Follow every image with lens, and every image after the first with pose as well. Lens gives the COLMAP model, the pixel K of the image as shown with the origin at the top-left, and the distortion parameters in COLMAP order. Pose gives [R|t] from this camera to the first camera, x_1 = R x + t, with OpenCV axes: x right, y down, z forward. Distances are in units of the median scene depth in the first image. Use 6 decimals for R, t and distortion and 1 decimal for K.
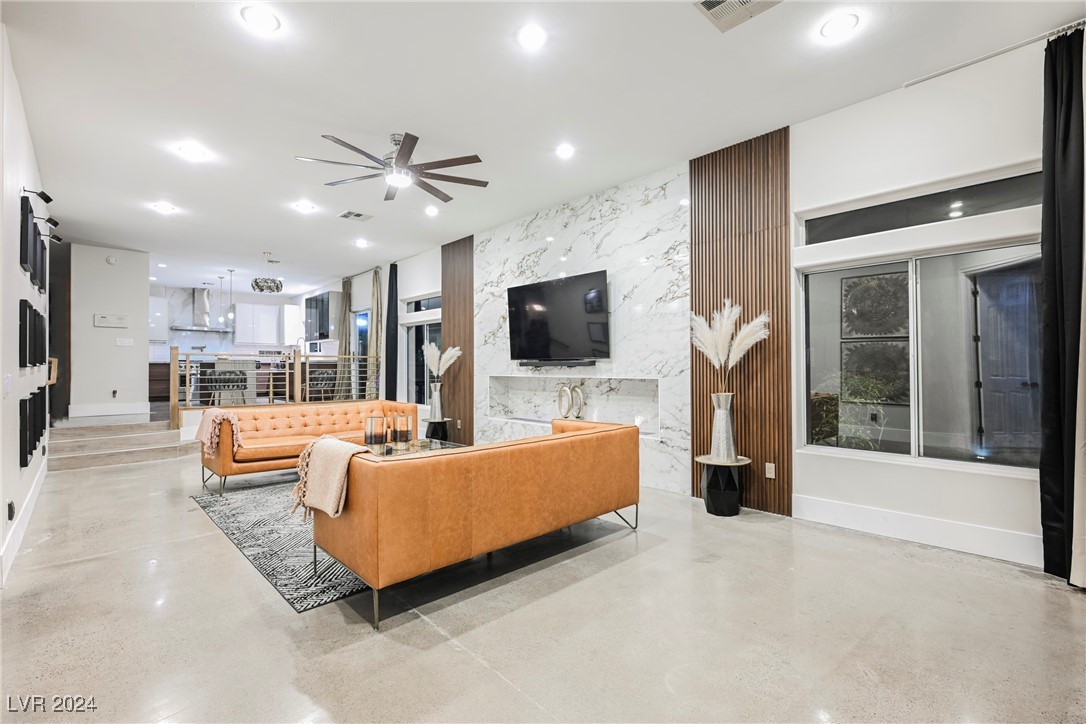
lens RADIAL K [[480.4, 0, 545.0], [0, 480.4, 357.9], [0, 0, 1]] dist [-0.000712, -0.000063]
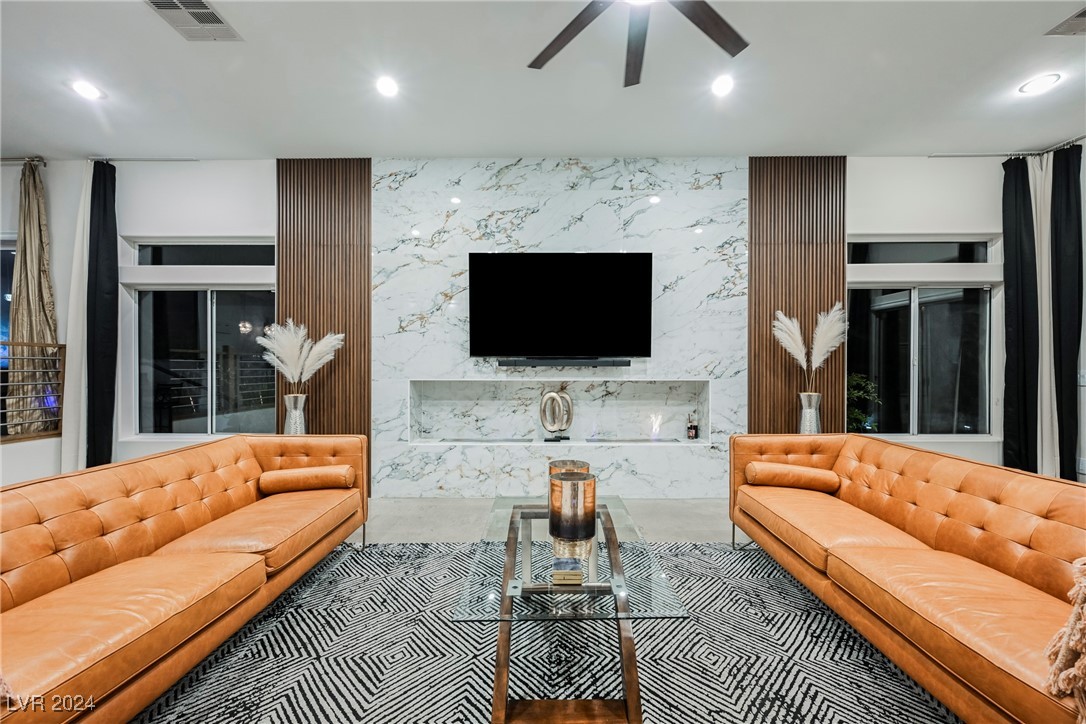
lens RADIAL K [[430.3, 0, 542.5], [0, 430.3, 365.8], [0, 0, 1]] dist [-0.001133, -0.000254]
pose [[0.698761, 0.005233, 0.715336, -0.497307], [-0.015845, 0.999841, 0.008164, 0.011423], [-0.715180, -0.017039, 0.698733, 0.548462]]
